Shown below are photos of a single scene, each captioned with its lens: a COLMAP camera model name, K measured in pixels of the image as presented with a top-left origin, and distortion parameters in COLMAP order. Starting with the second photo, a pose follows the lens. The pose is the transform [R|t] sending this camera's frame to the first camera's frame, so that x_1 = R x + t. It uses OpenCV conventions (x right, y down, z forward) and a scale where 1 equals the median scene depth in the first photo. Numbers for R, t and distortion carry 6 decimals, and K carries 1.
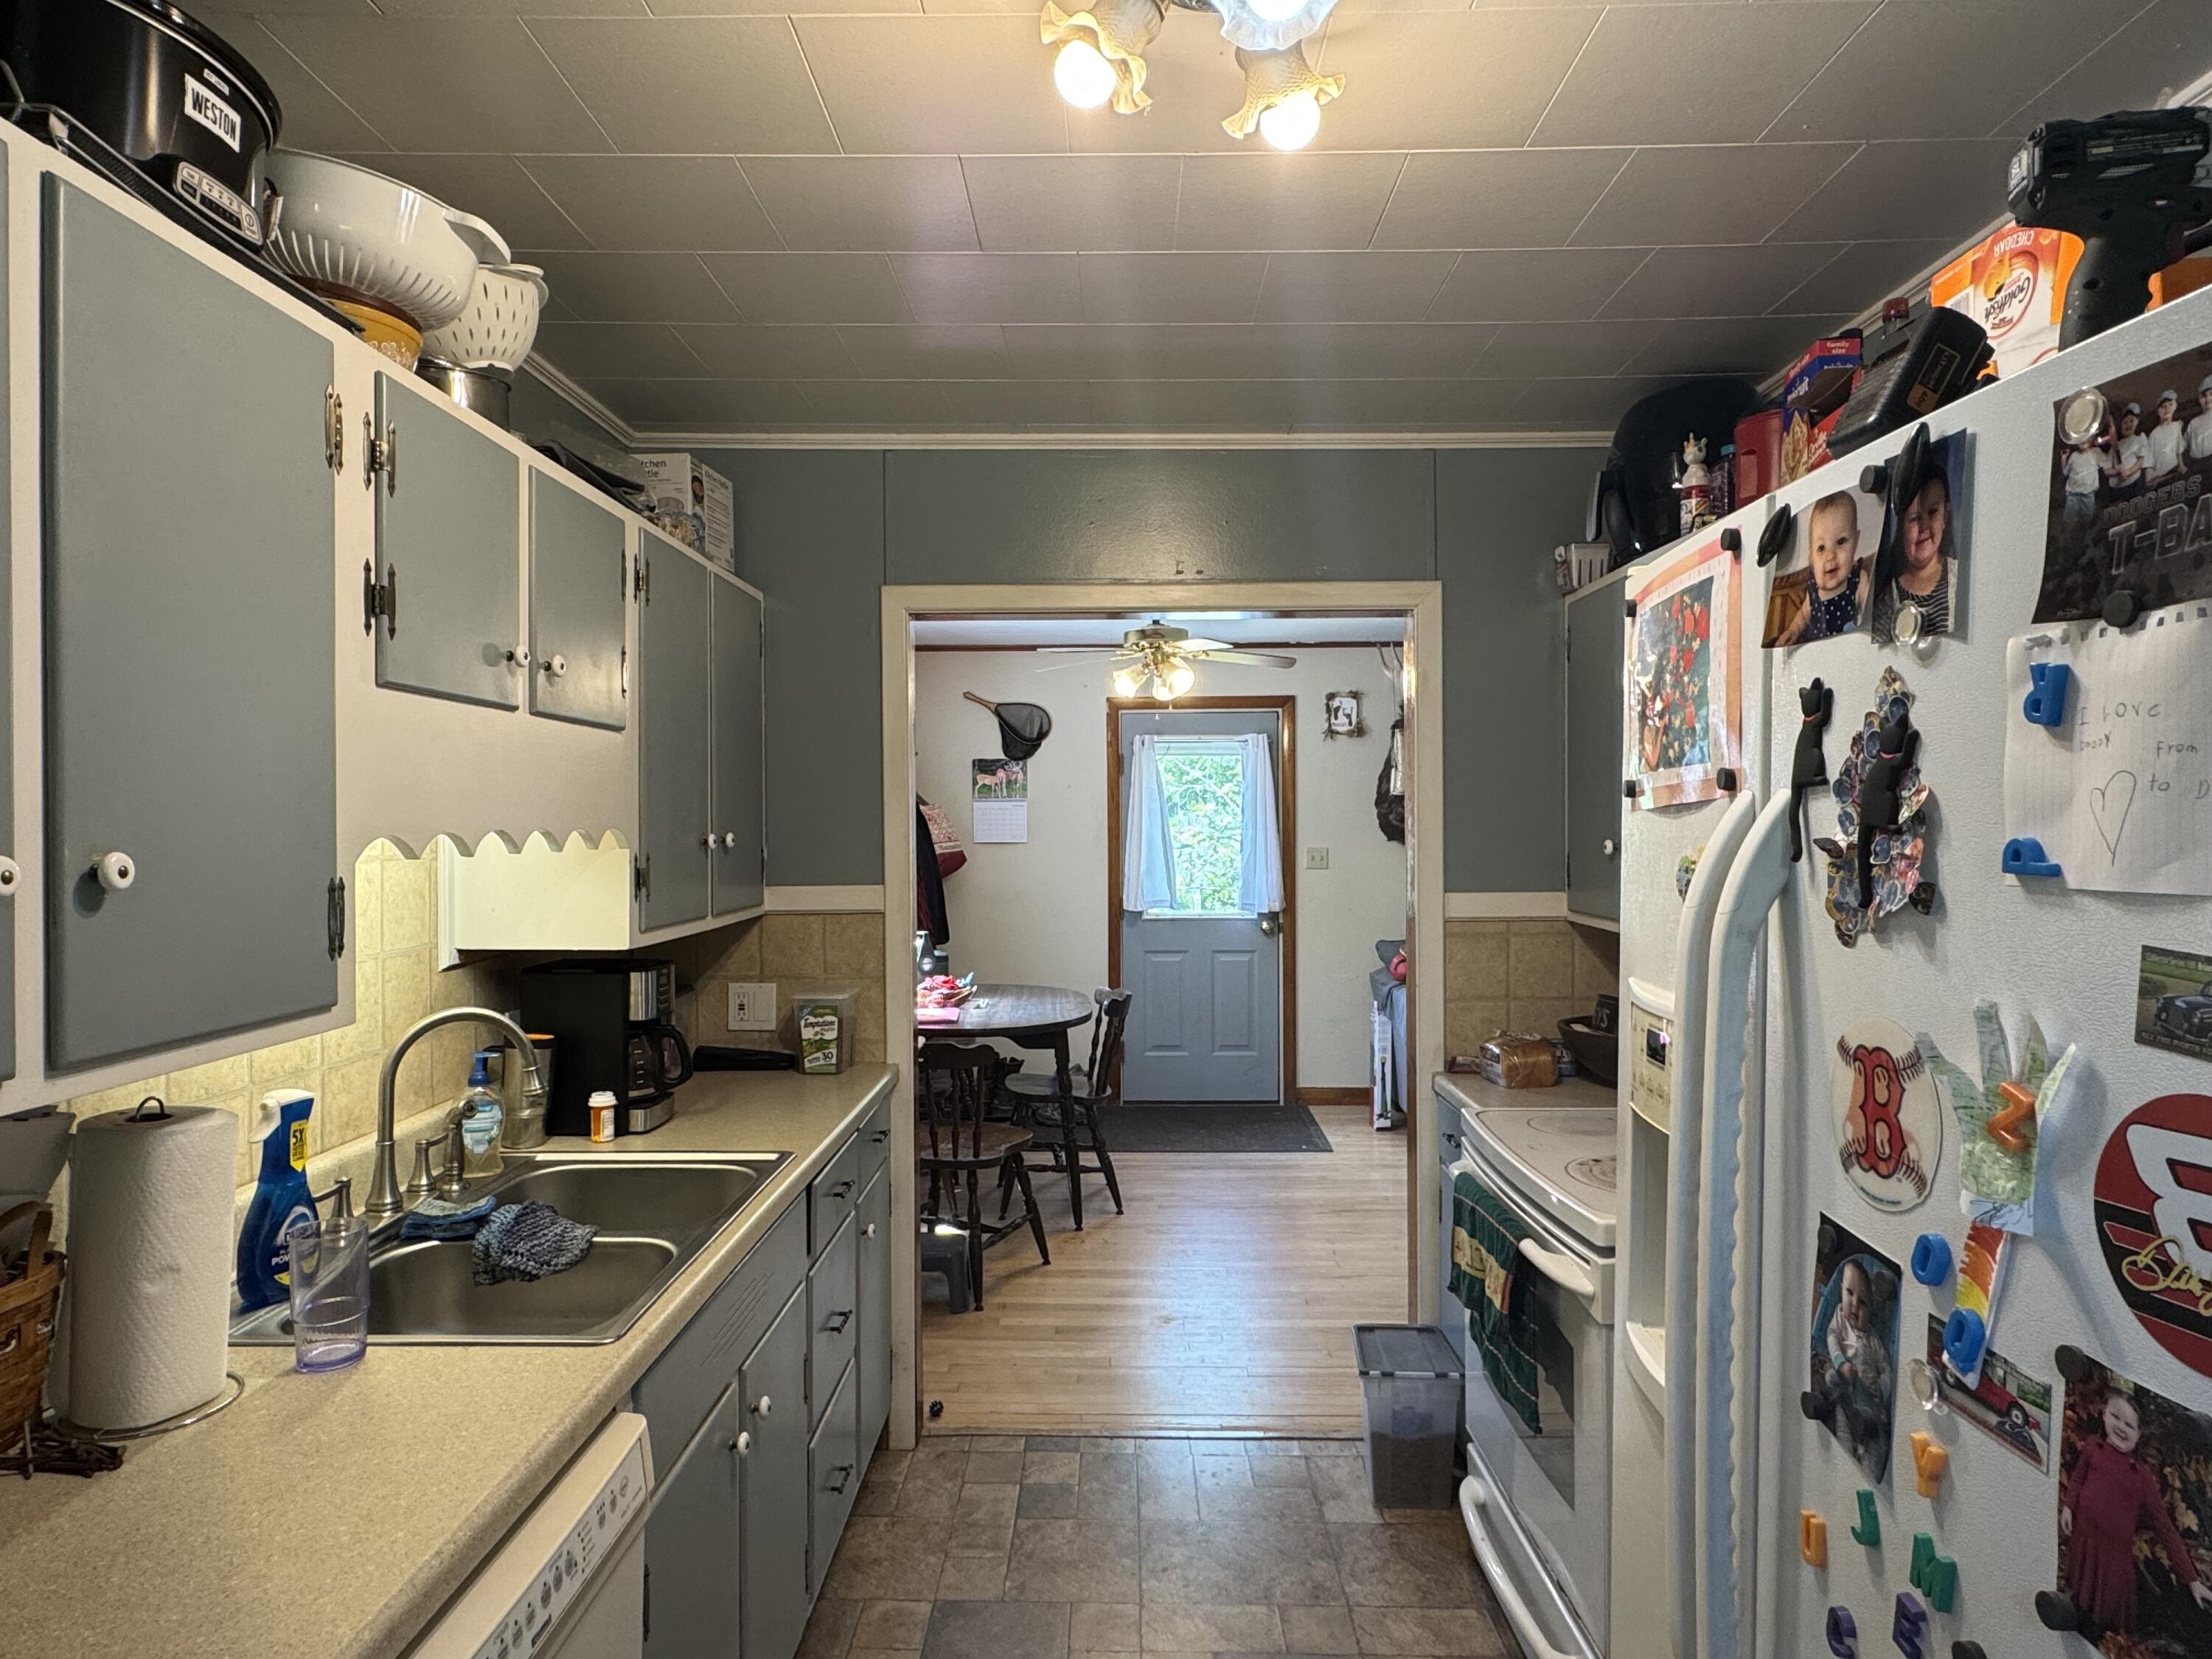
lens RADIAL K [[1310.2, 0, 1103.7], [0, 1310.2, 831.6], [0, 0, 1]] dist [-0.006628, 0.005302]
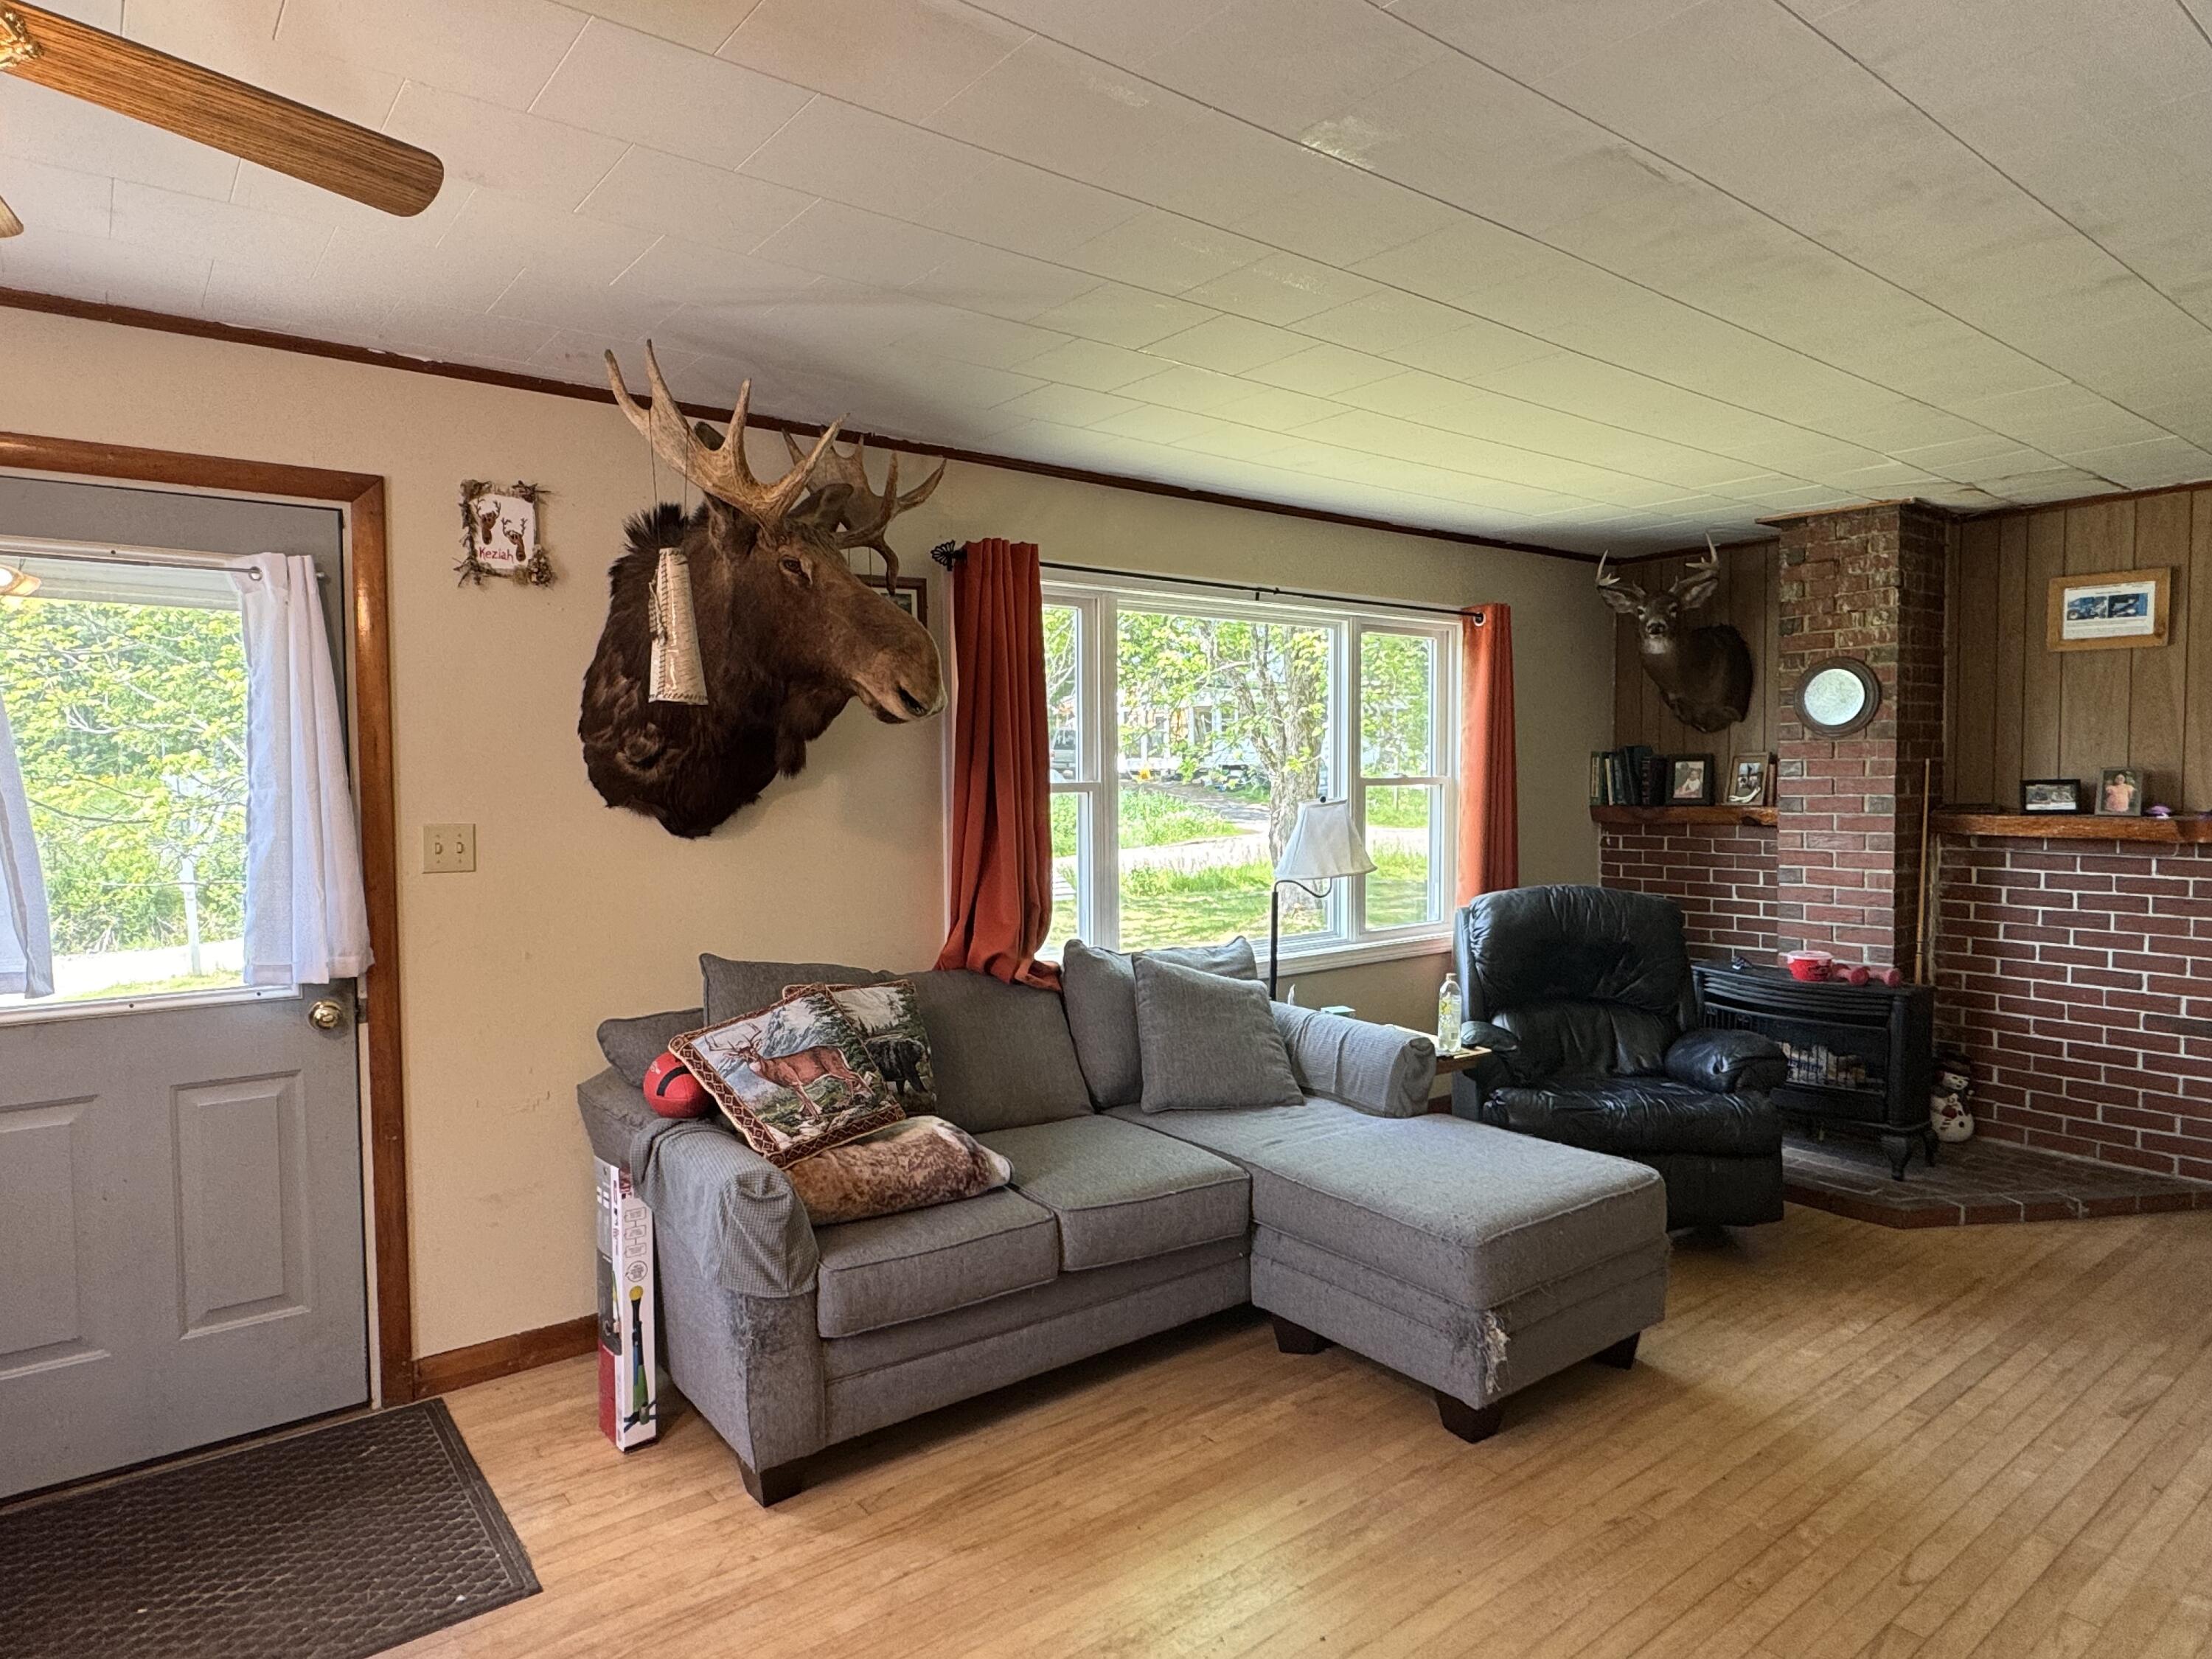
lens RADIAL K [[1310.2, 0, 1103.7], [0, 1310.2, 831.6], [0, 0, 1]] dist [-0.006628, 0.005302]
pose [[0.782113, -0.029515, 0.622438, 0.059152], [0.009887, 0.999340, 0.034963, 0.001032], [-0.623059, -0.021191, 0.781888, 0.510157]]
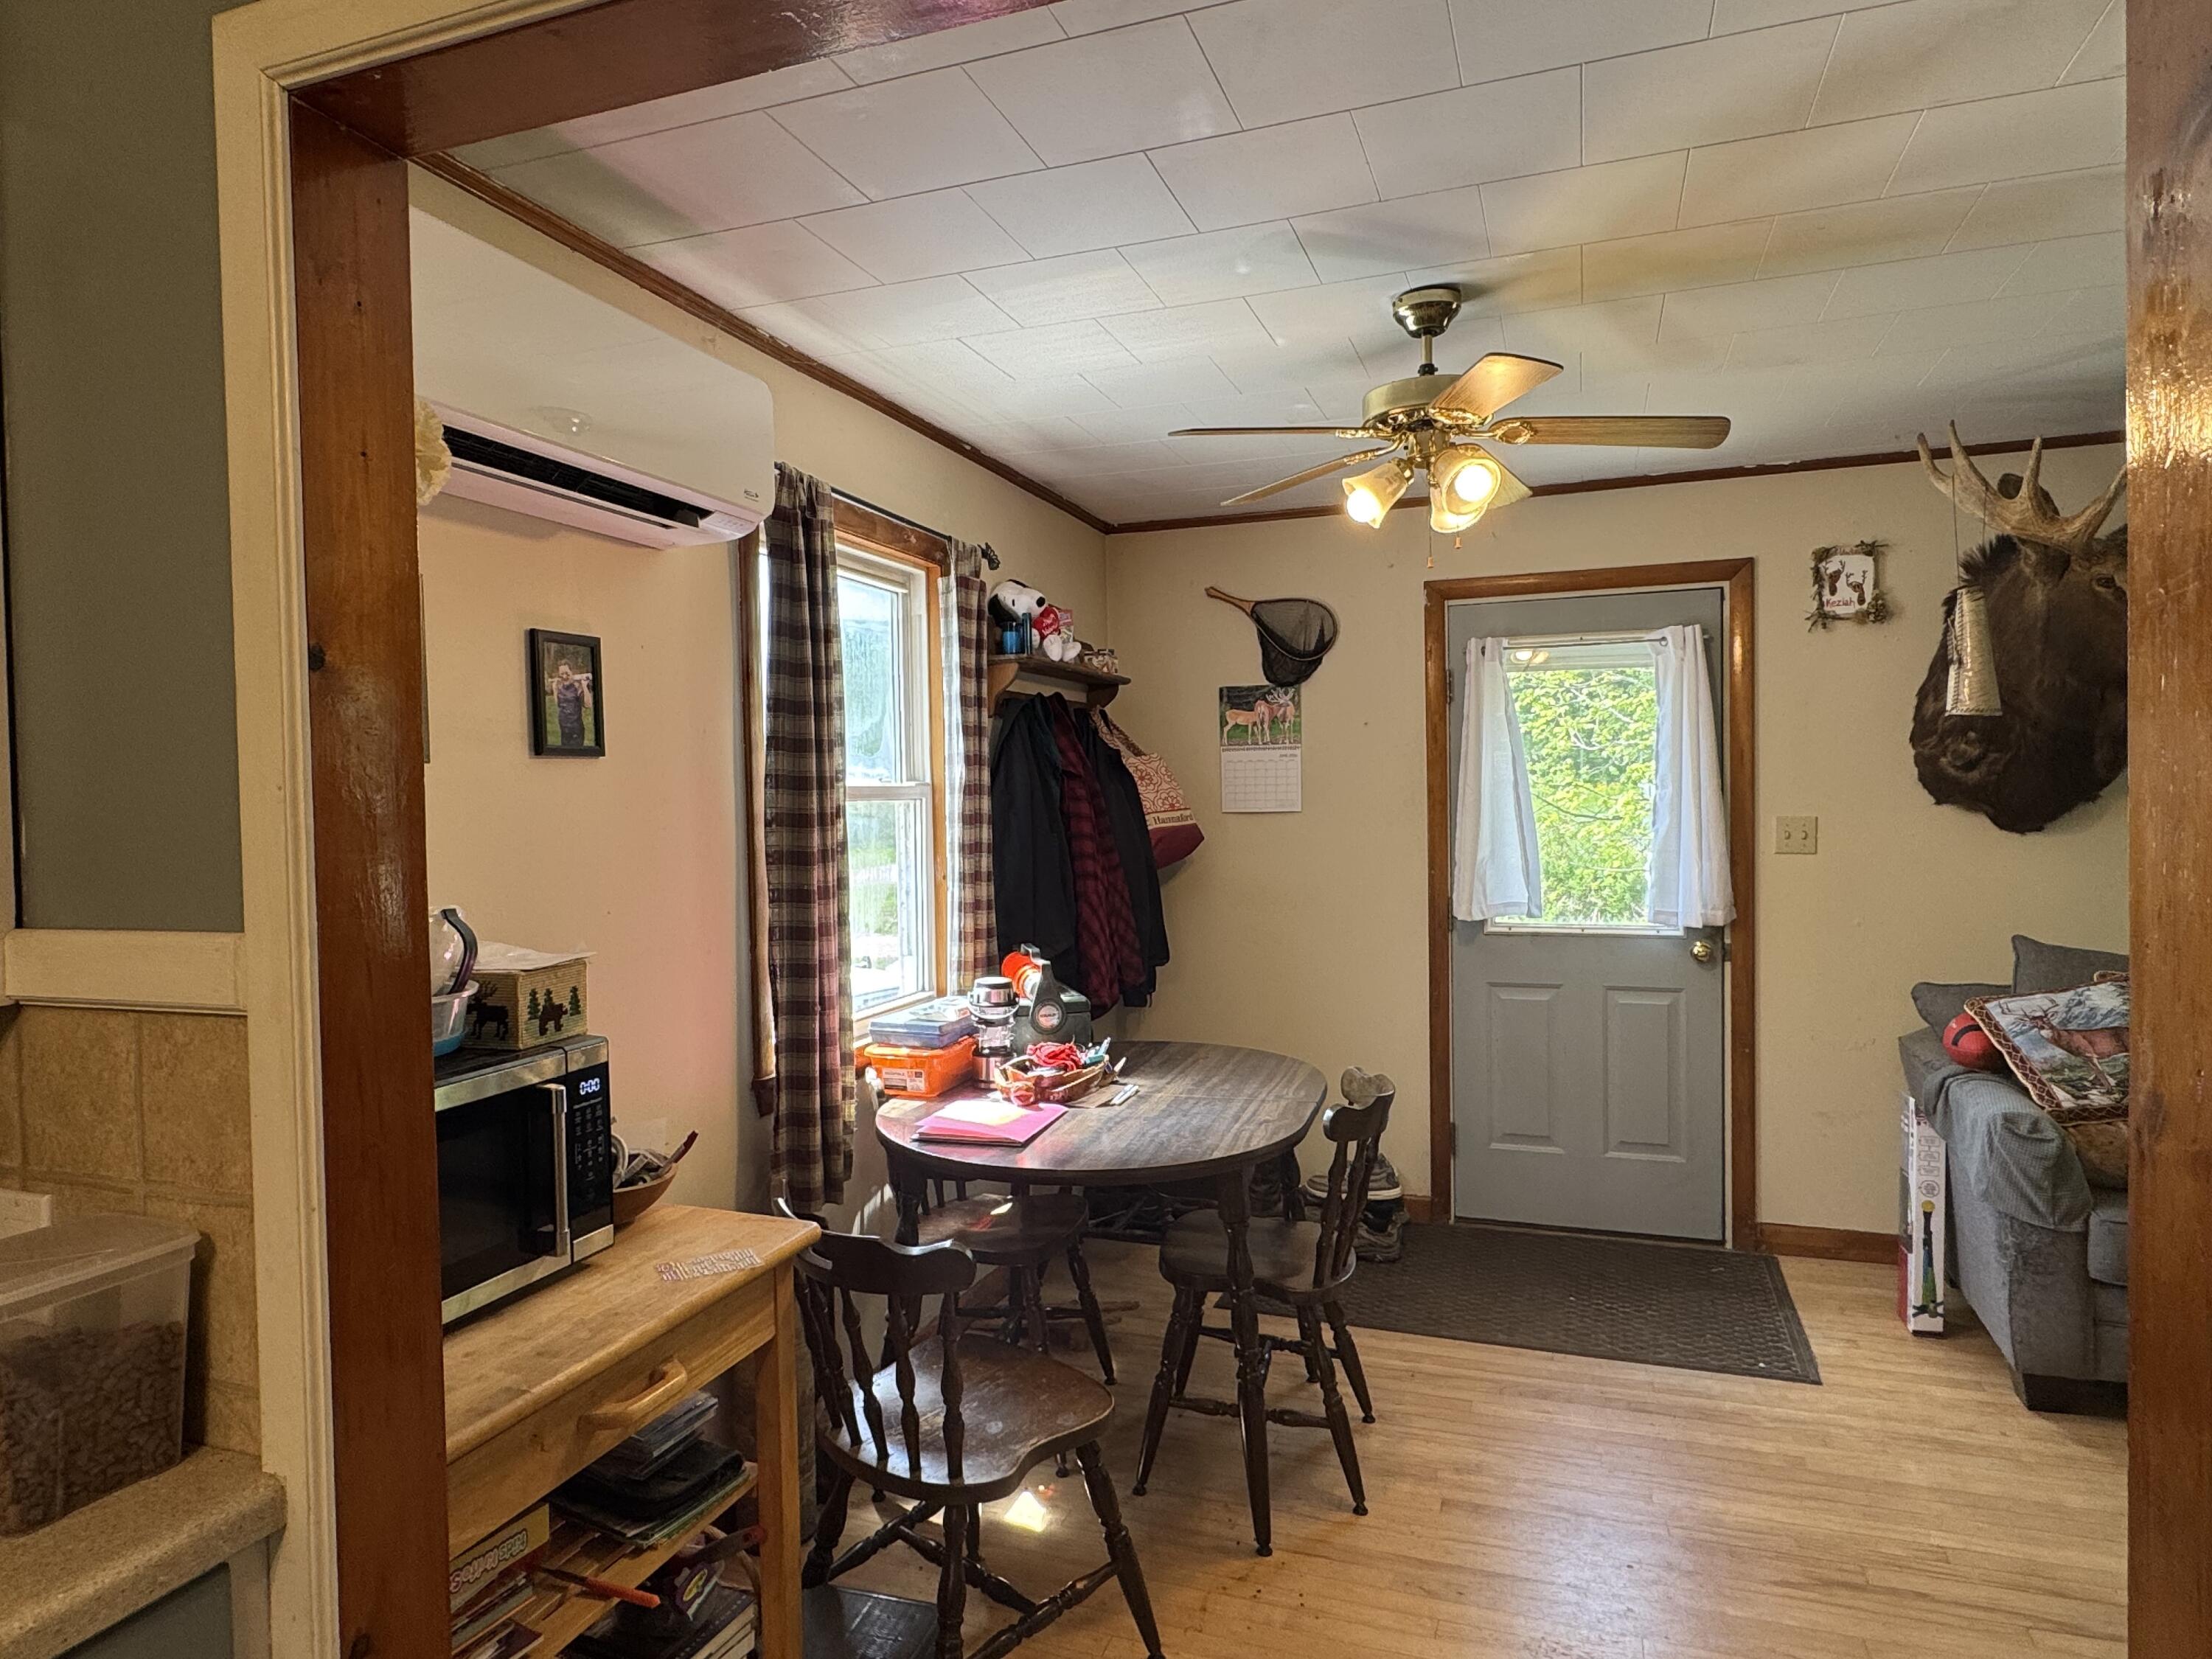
lens RADIAL K [[1310.2, 0, 1103.7], [0, 1310.2, 831.6], [0, 0, 1]] dist [-0.006628, 0.005302]
pose [[0.941823, -0.001777, -0.336106, 0.068702], [0.008906, 0.999767, 0.019668, 0.004511], [0.335992, -0.021517, 0.941619, 0.349814]]
